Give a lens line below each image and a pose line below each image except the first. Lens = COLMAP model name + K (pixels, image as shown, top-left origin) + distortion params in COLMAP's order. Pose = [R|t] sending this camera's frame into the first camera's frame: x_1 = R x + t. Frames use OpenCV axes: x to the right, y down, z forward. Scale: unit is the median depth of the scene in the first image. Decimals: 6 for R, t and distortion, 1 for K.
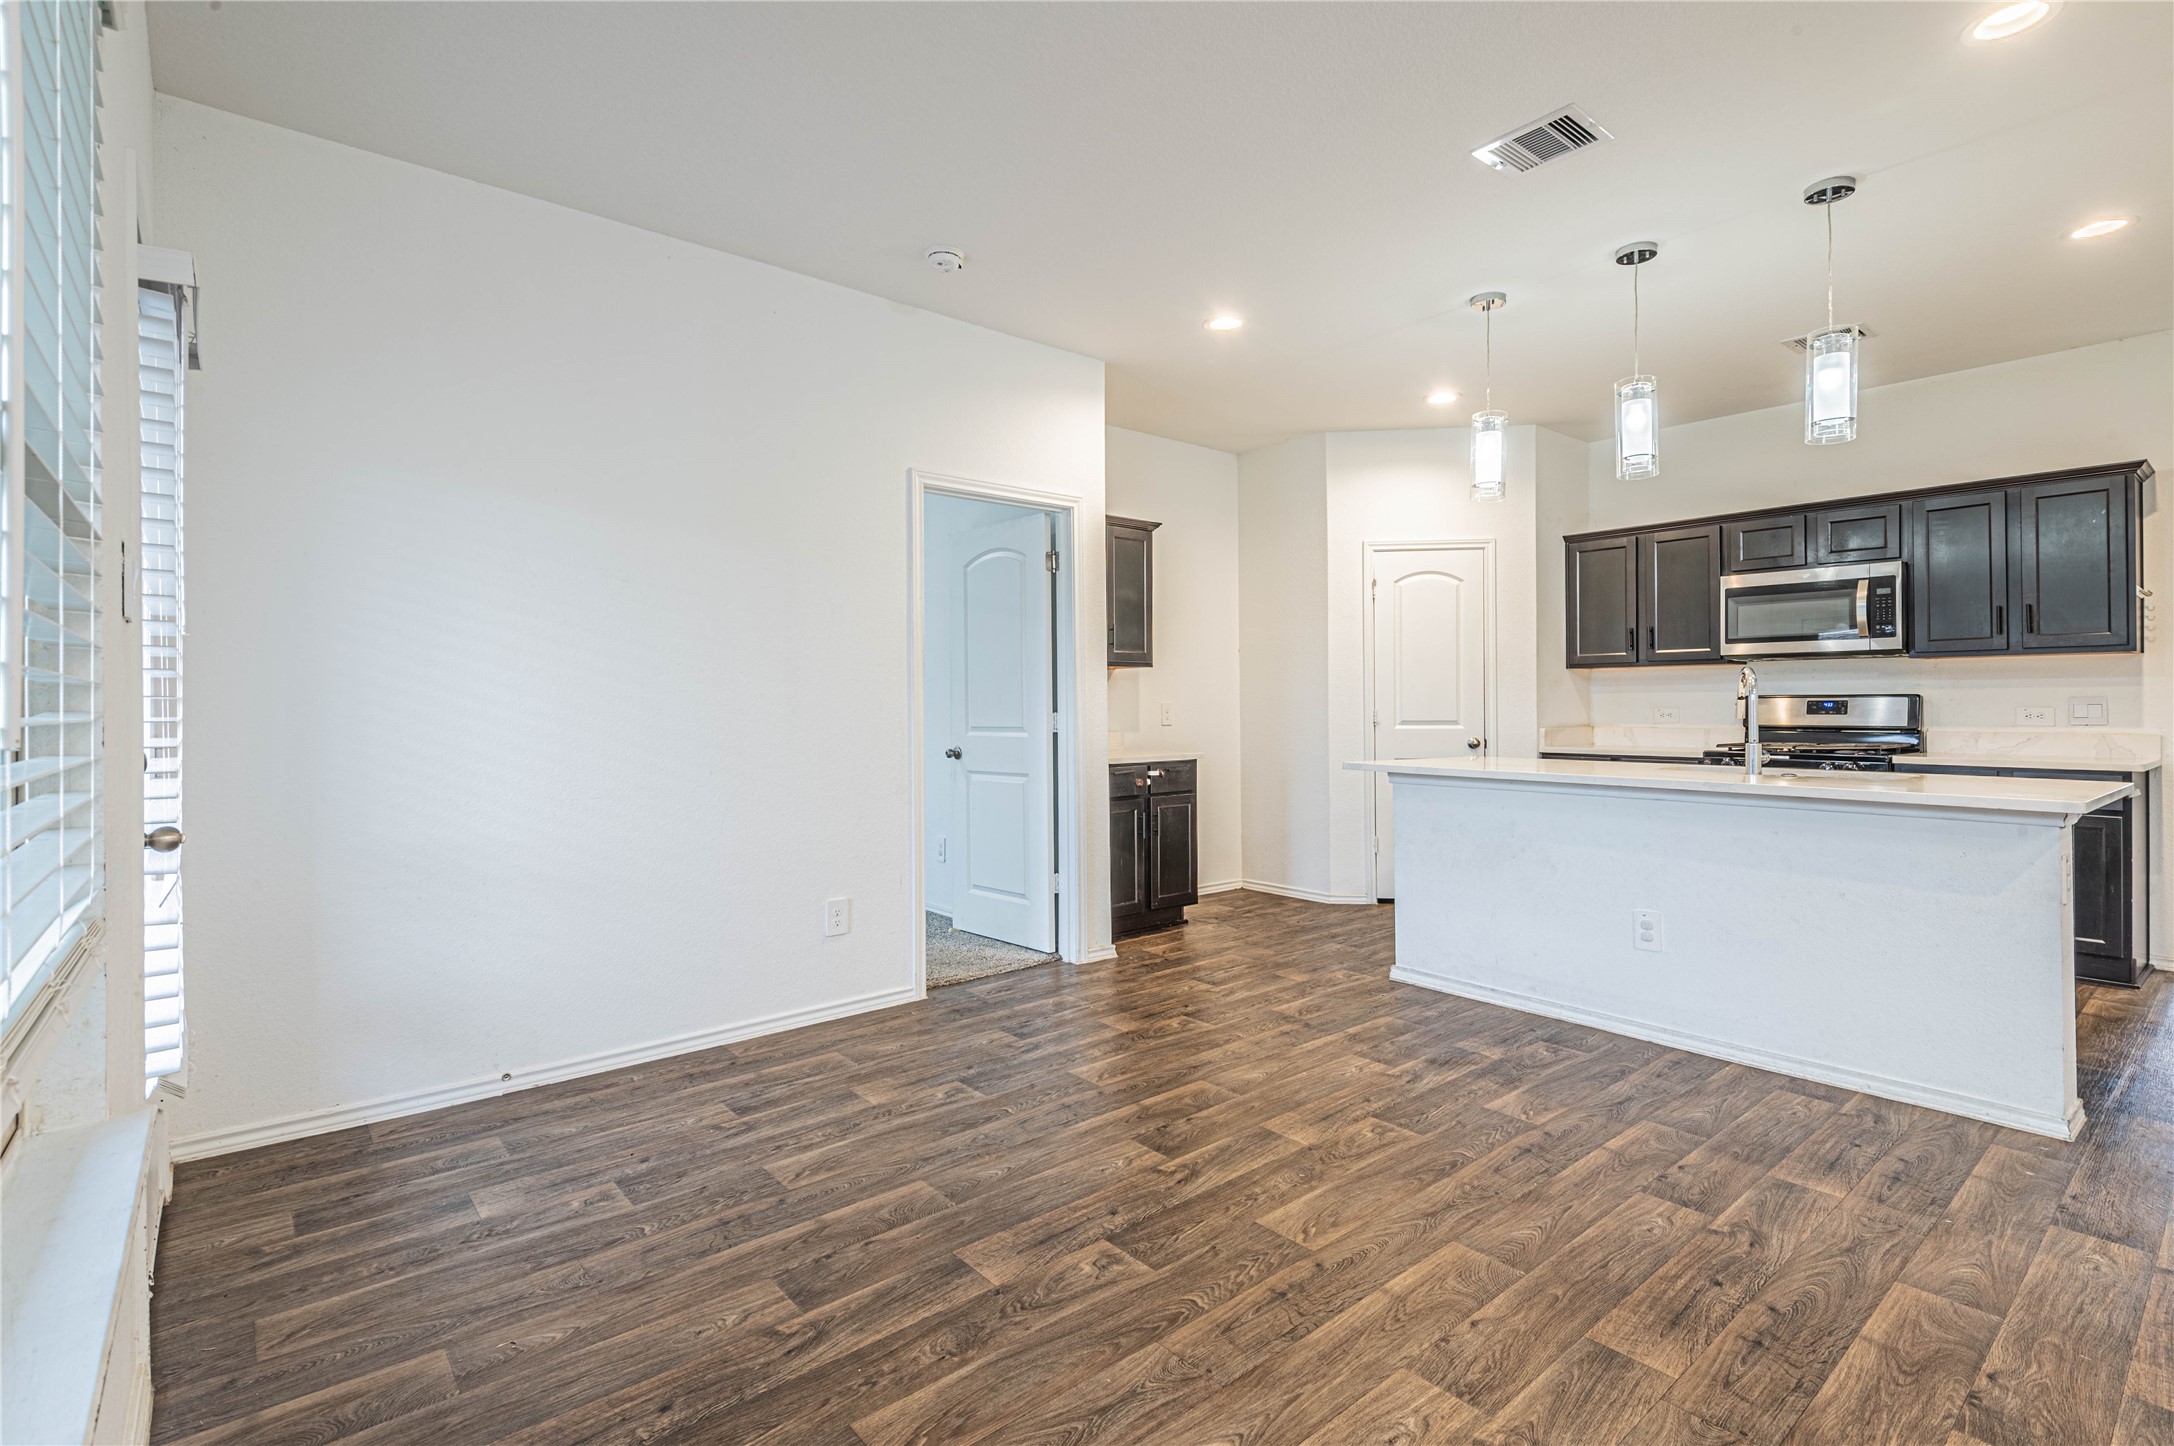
lens RADIAL K [[1018.3, 0, 1093.2], [0, 1018.3, 704.5], [0, 0, 1]] dist [0.000130, -0.001140]
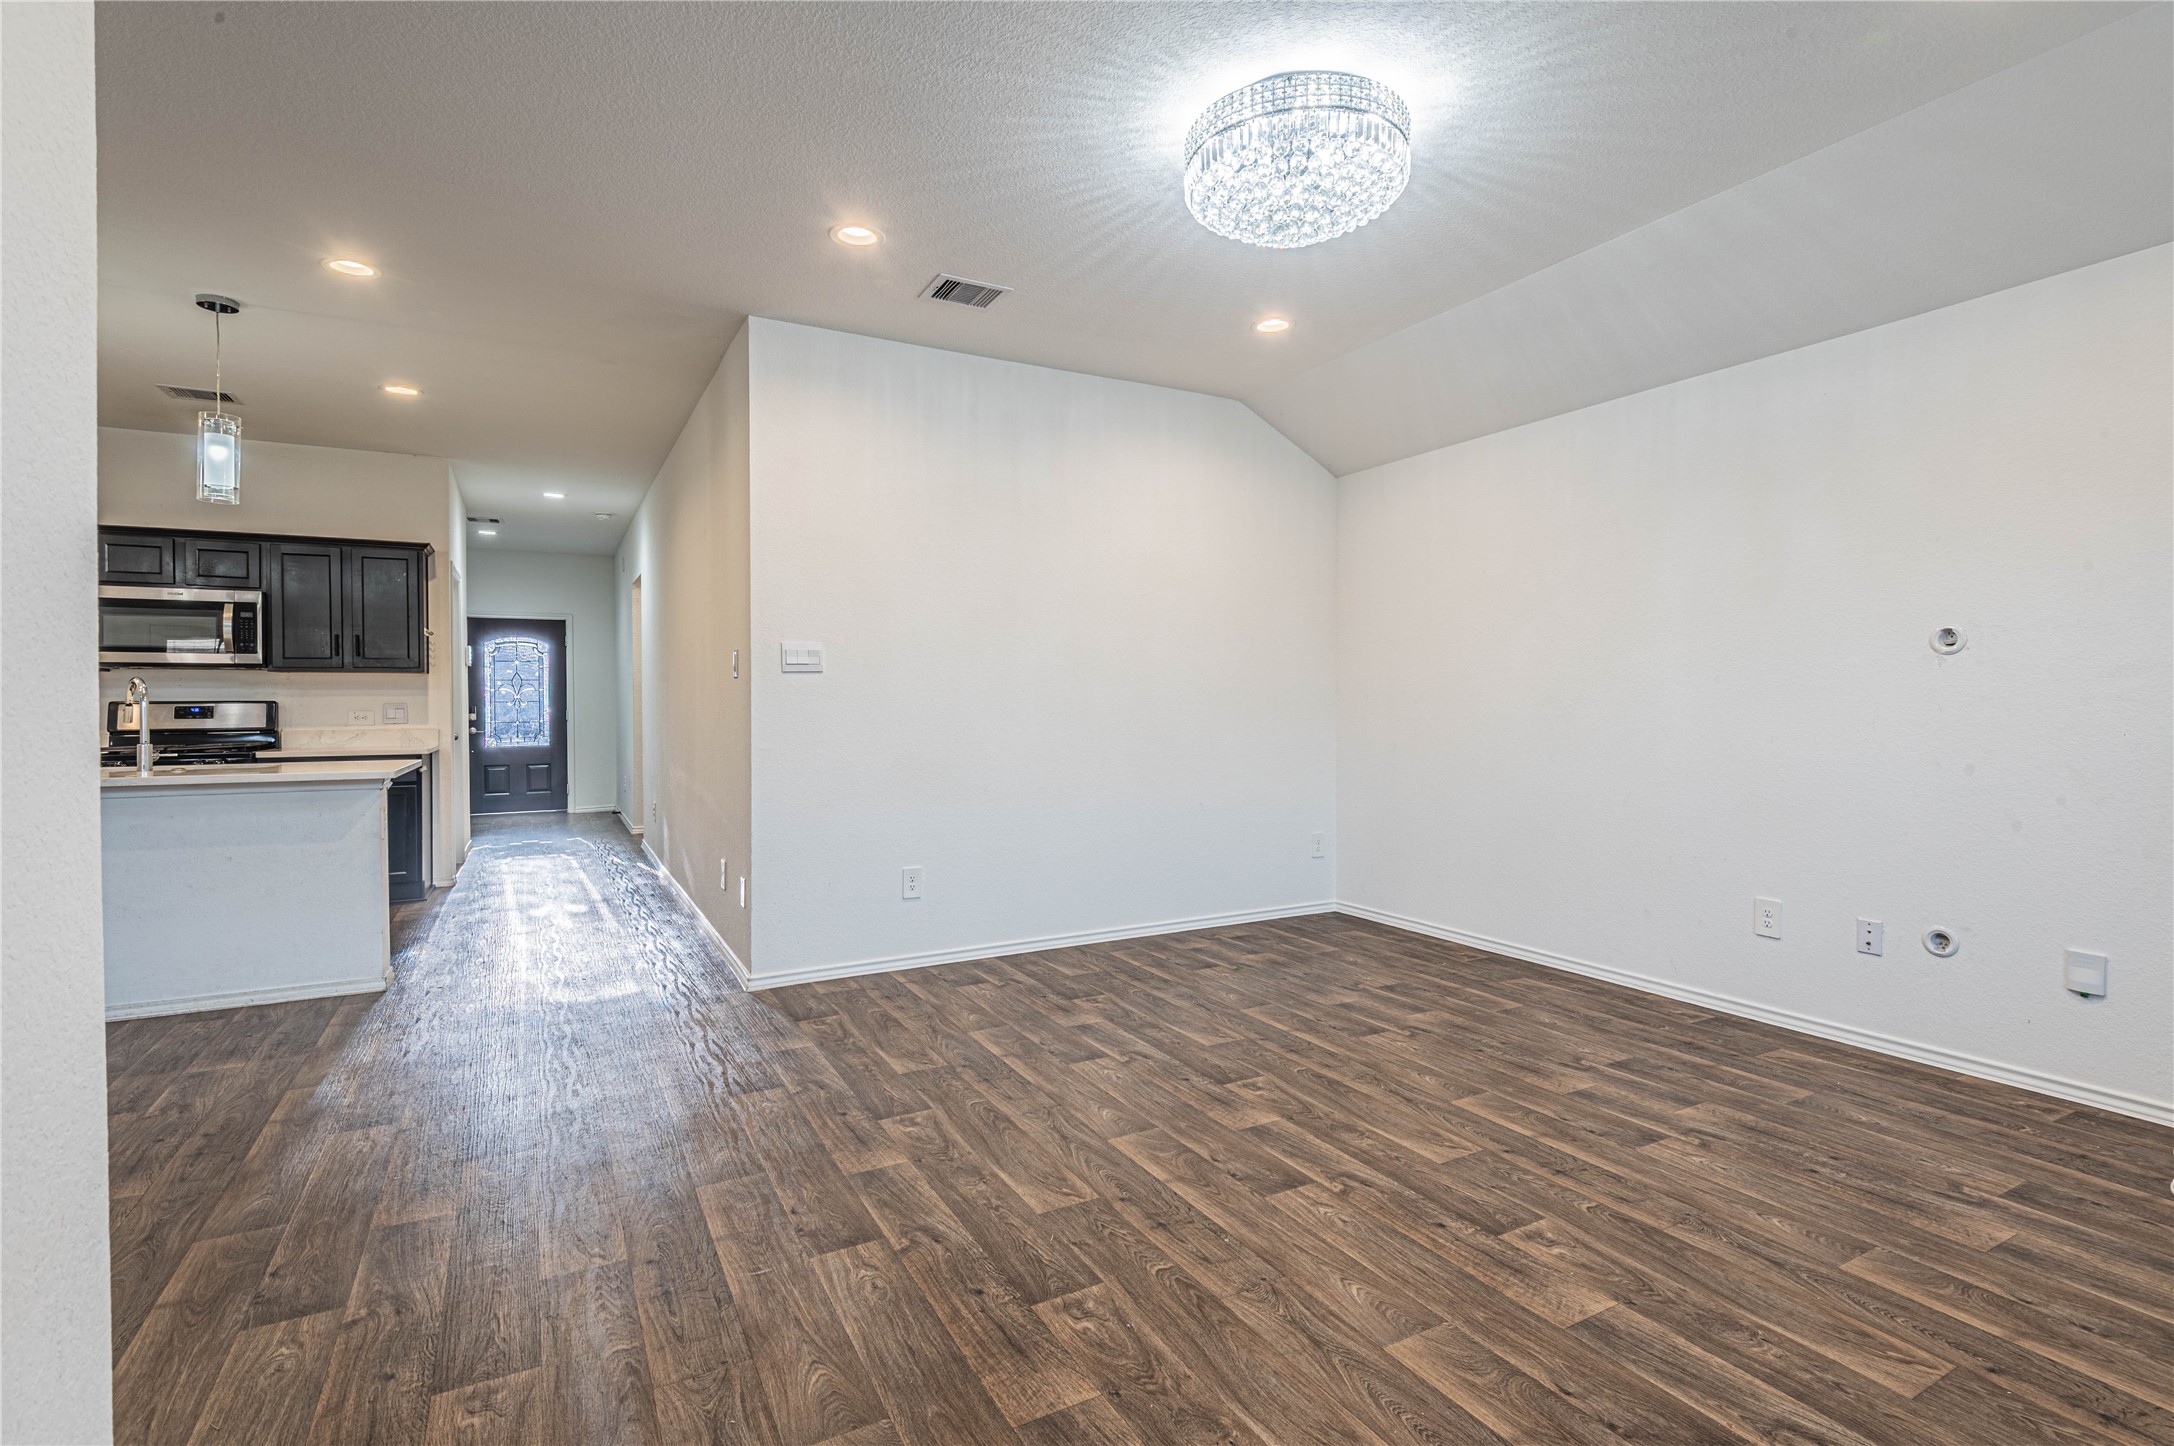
lens RADIAL K [[1018.3, 0, 1093.2], [0, 1018.3, 704.5], [0, 0, 1]] dist [0.000130, -0.001140]
pose [[0.194348, 0.000304, 0.980933, -0.203886], [0.003769, 0.999992, -0.001057, -0.001016], [-0.980925, 0.003903, 0.194345, -0.207845]]
